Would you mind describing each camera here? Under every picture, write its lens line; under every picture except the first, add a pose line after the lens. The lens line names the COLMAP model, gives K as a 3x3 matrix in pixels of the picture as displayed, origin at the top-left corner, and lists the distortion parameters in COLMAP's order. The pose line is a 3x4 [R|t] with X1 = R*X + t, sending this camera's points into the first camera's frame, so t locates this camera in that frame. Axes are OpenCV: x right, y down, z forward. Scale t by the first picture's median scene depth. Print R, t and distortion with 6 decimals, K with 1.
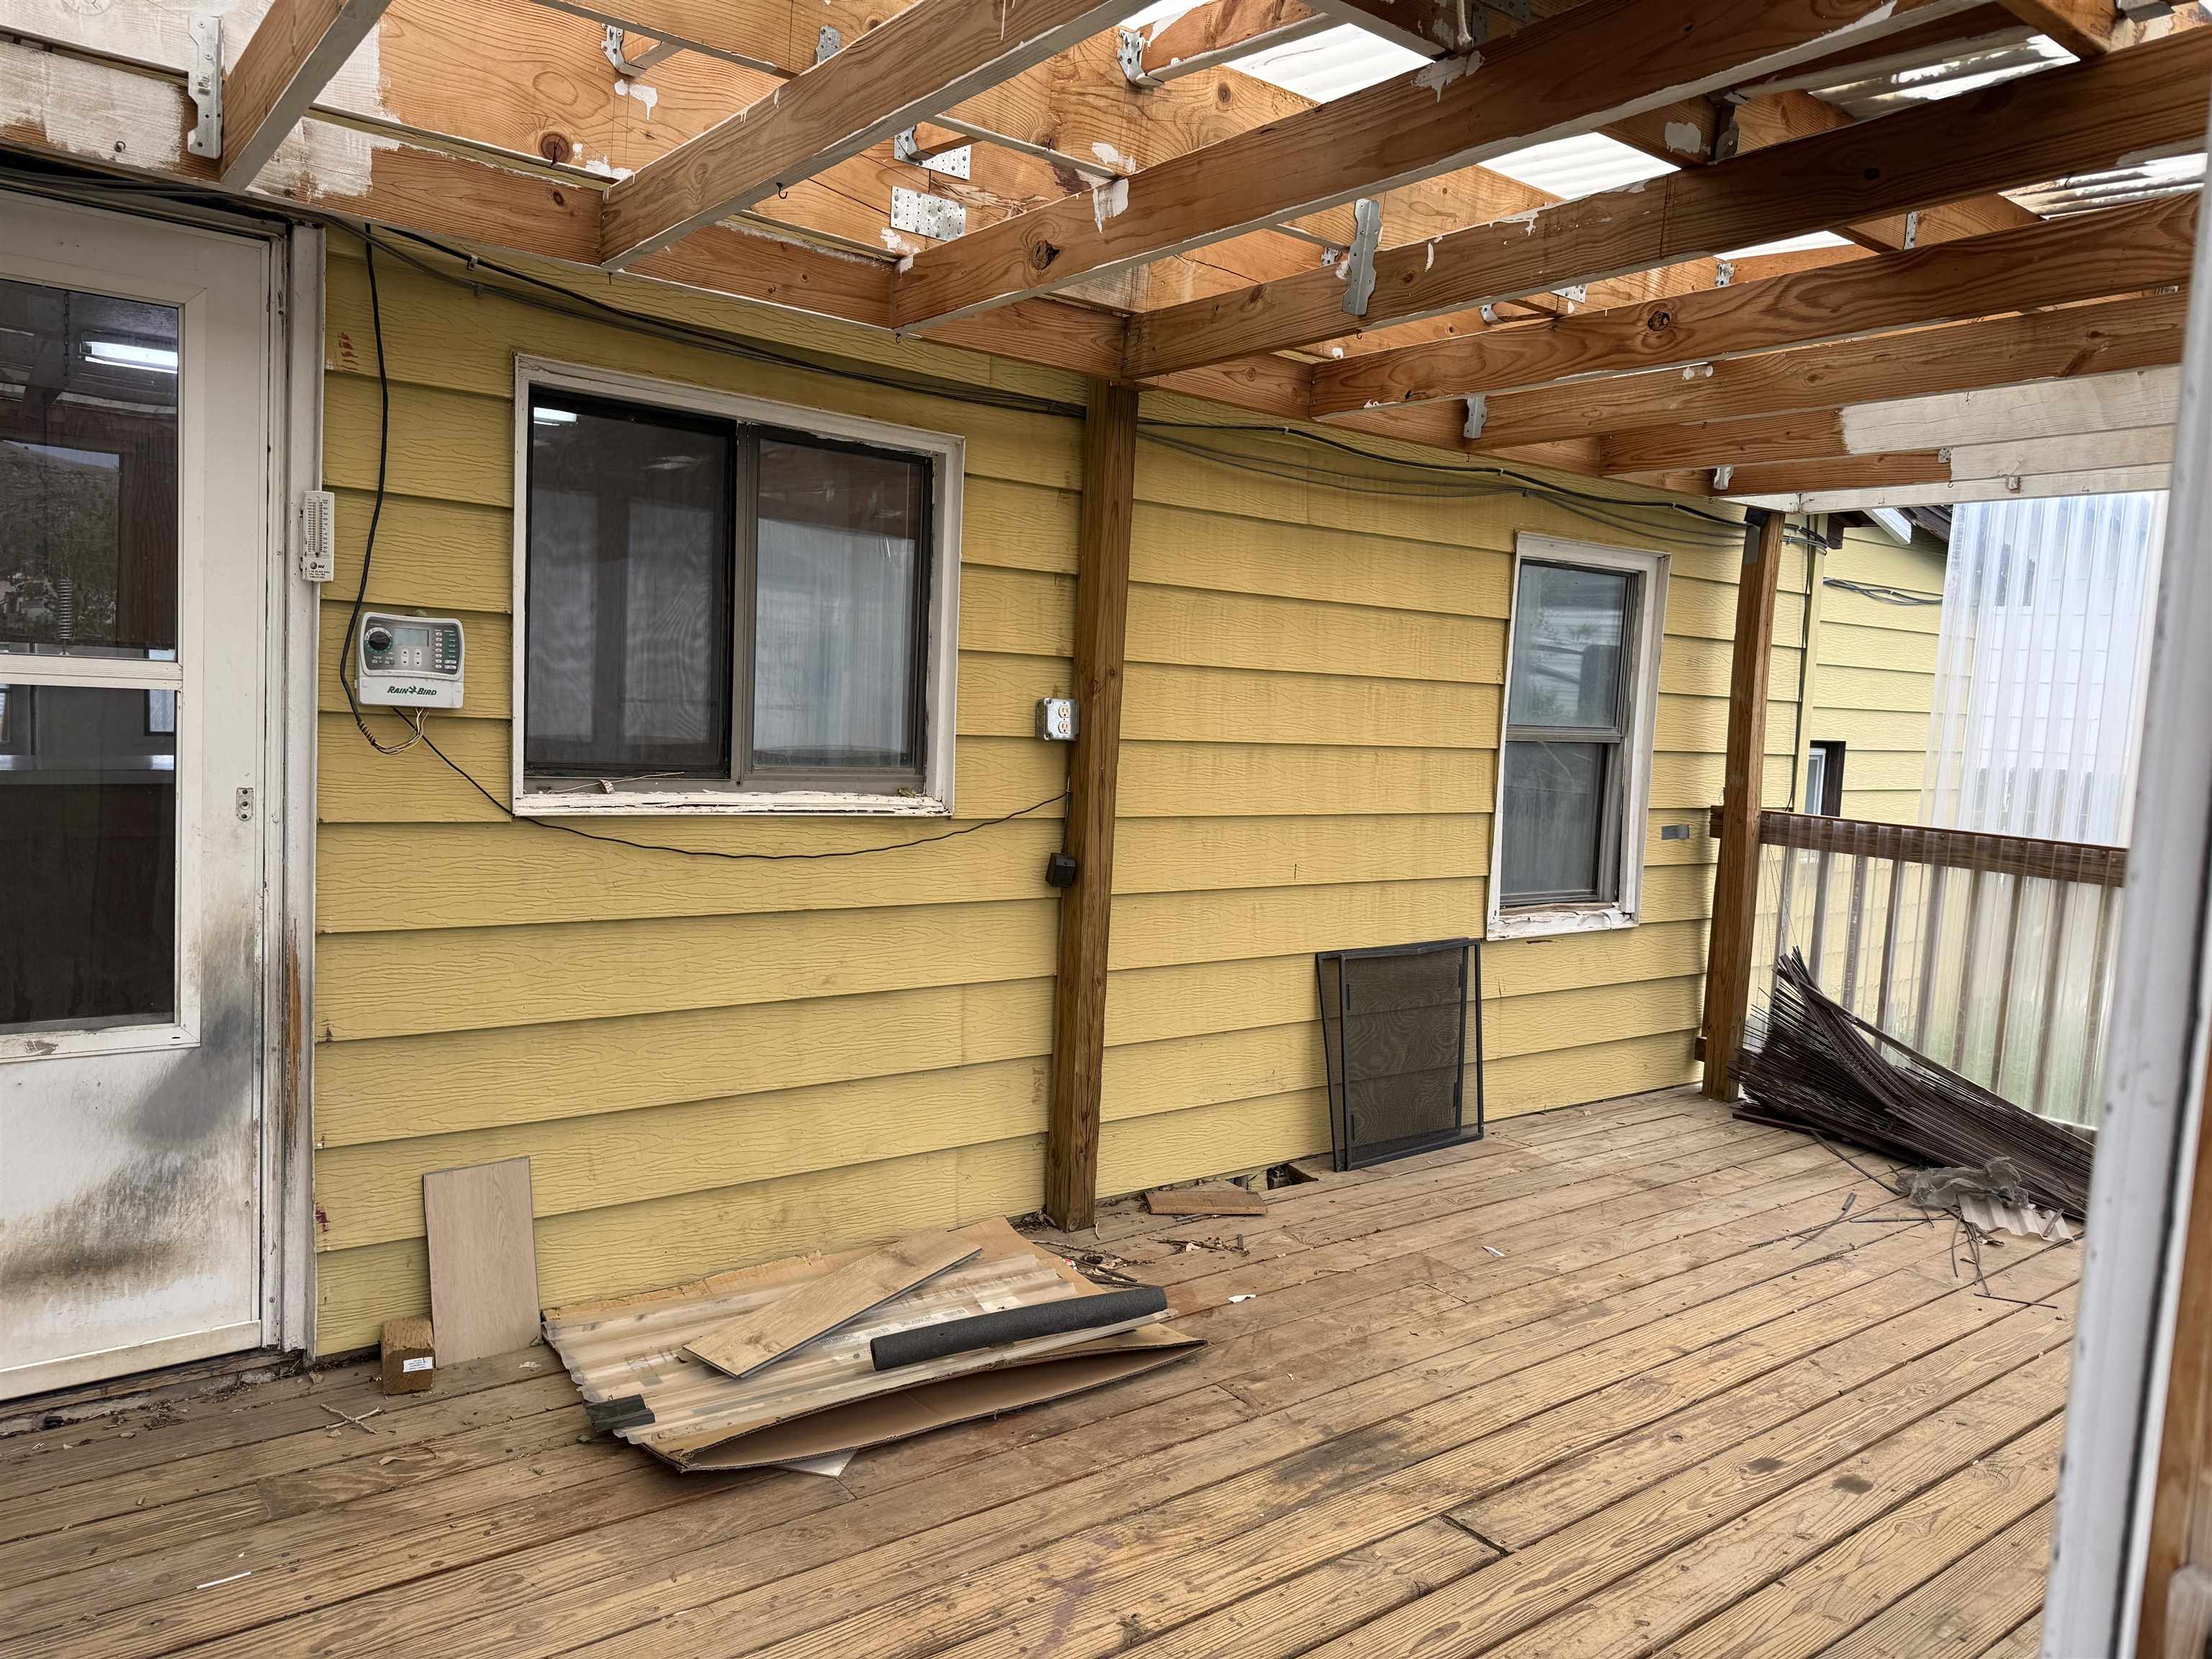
lens RADIAL K [[1566.2, 0, 1105.7], [0, 1566.2, 823.9], [0, 0, 1]] dist [-0.002429, -0.001429]
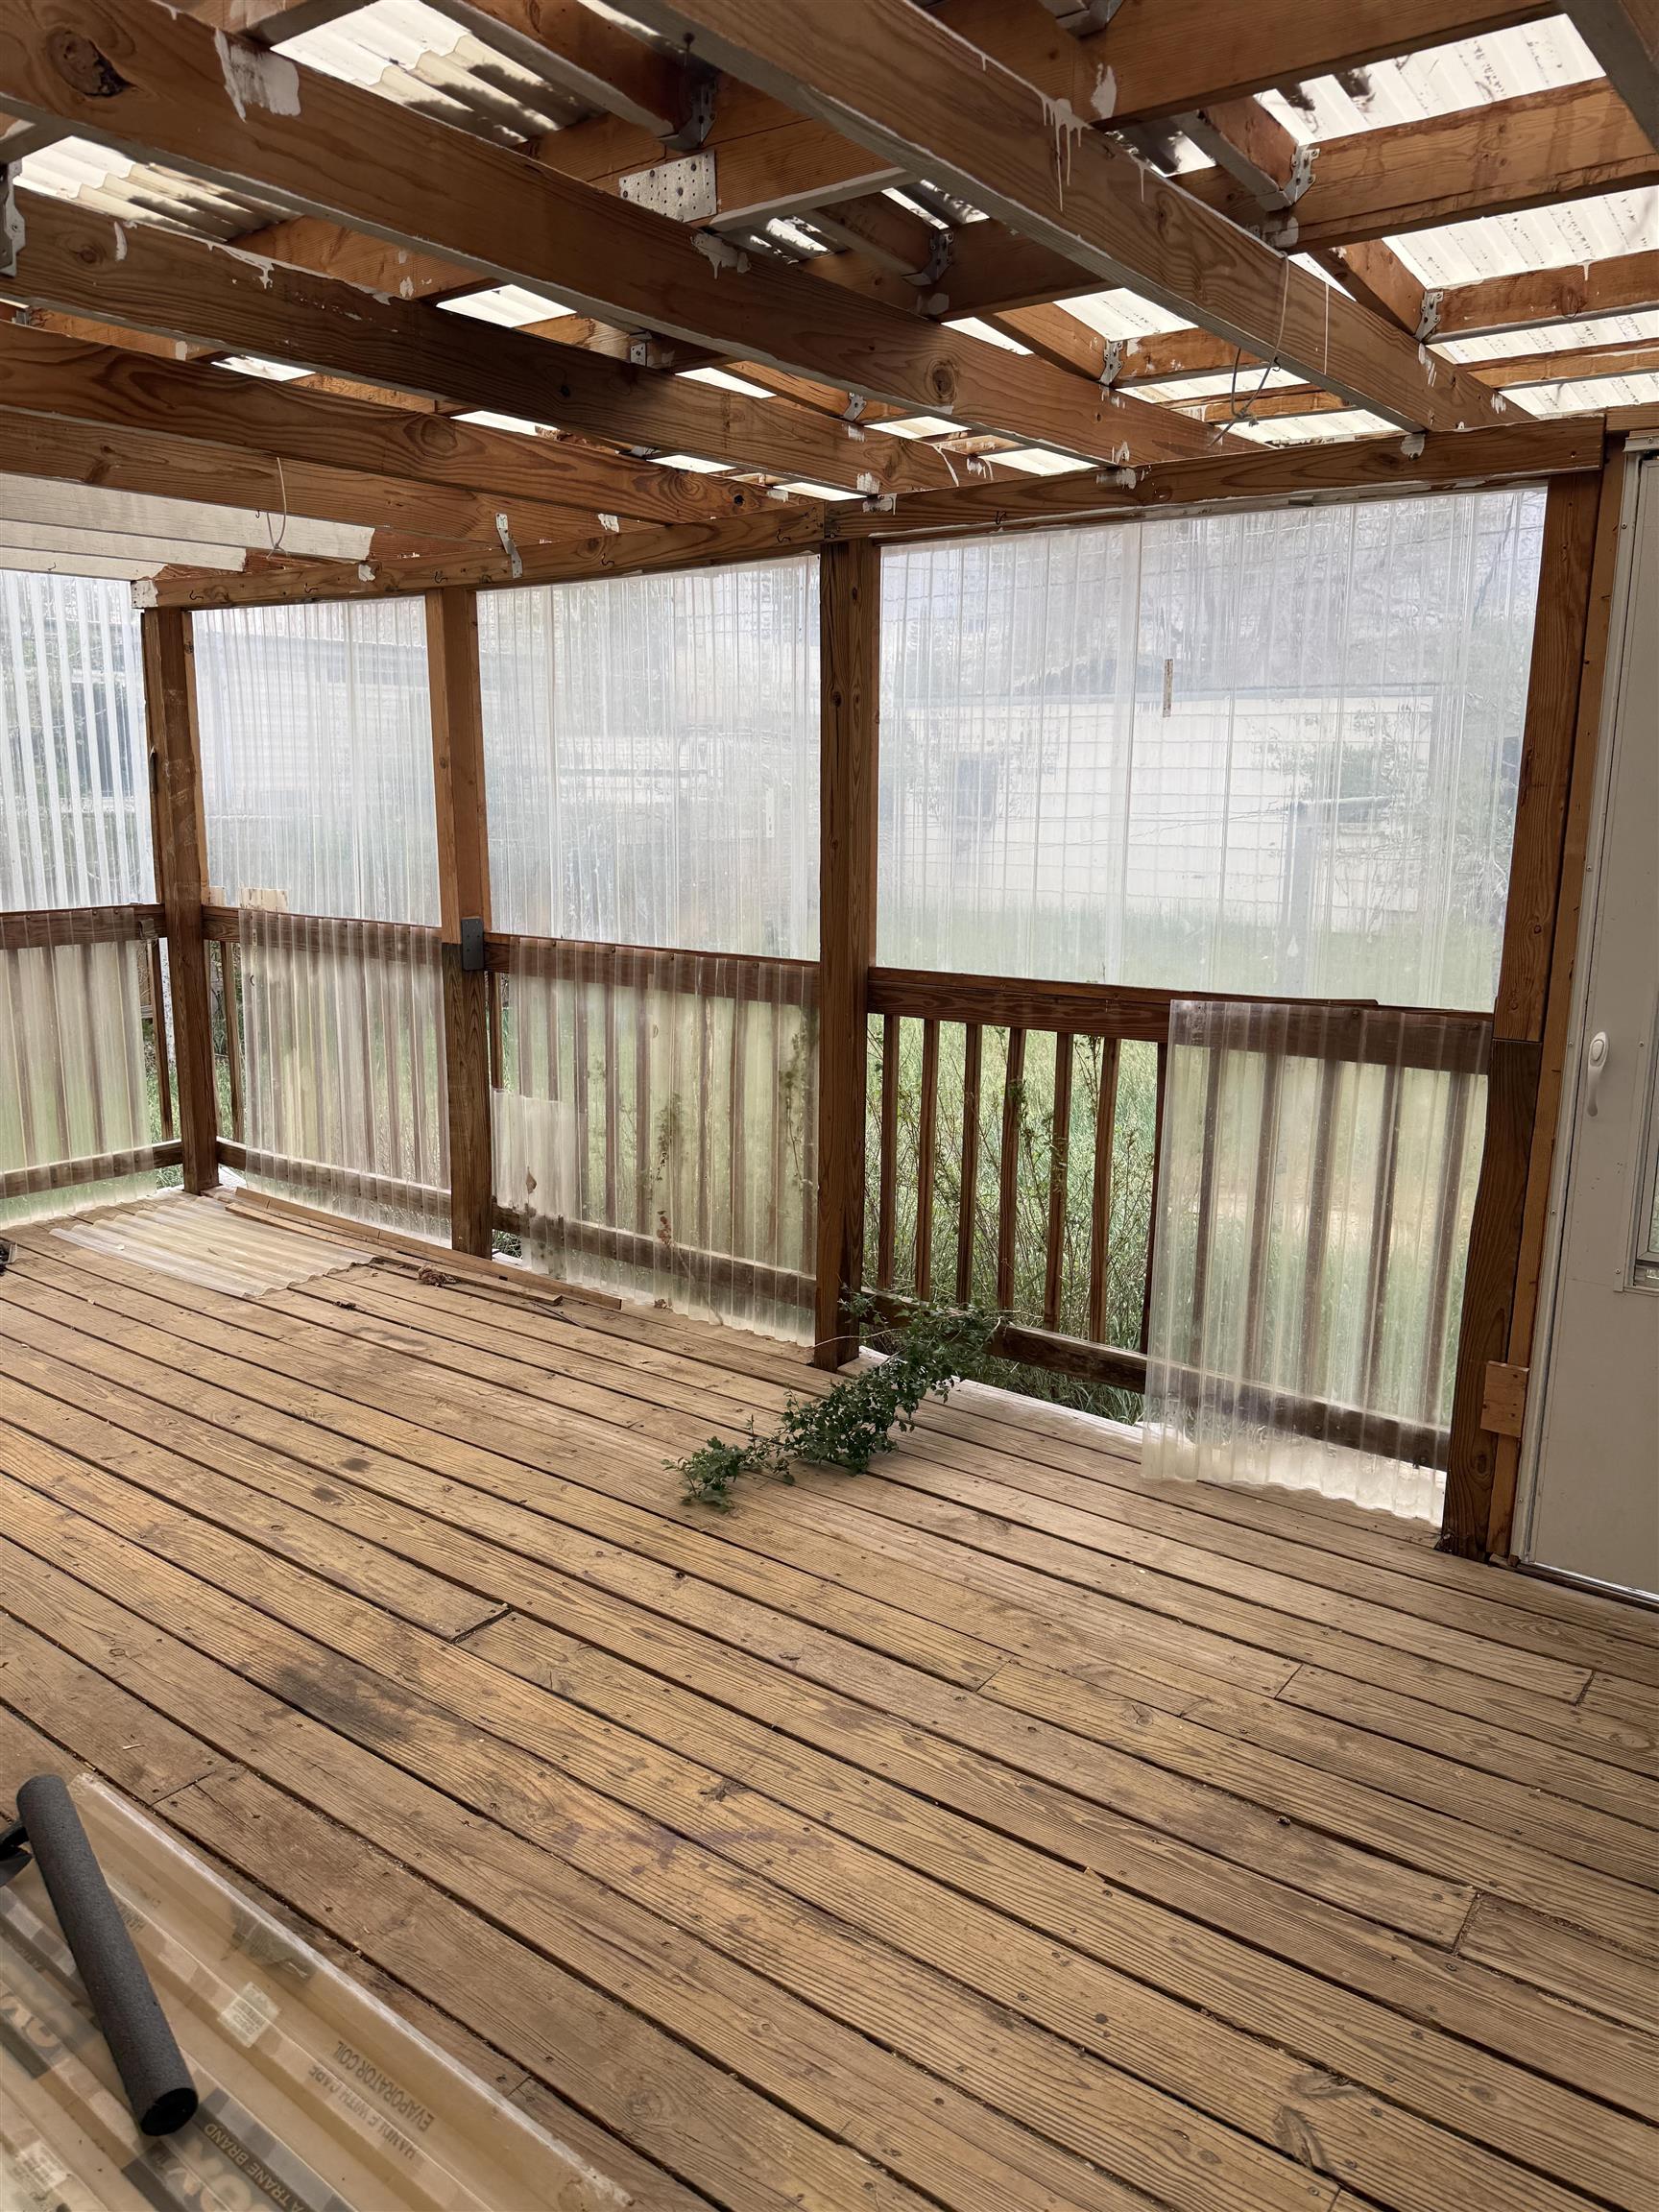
lens RADIAL K [[1566.2, 0, 823.7], [0, 1566.2, 1105.8], [0, 0, 1]] dist [-0.002429, -0.001429]
pose [[-0.278949, -0.246537, 0.928120, -0.682445], [0.067311, 0.959087, 0.274994, -0.151889], [-0.957944, 0.139182, -0.250942, 0.929149]]
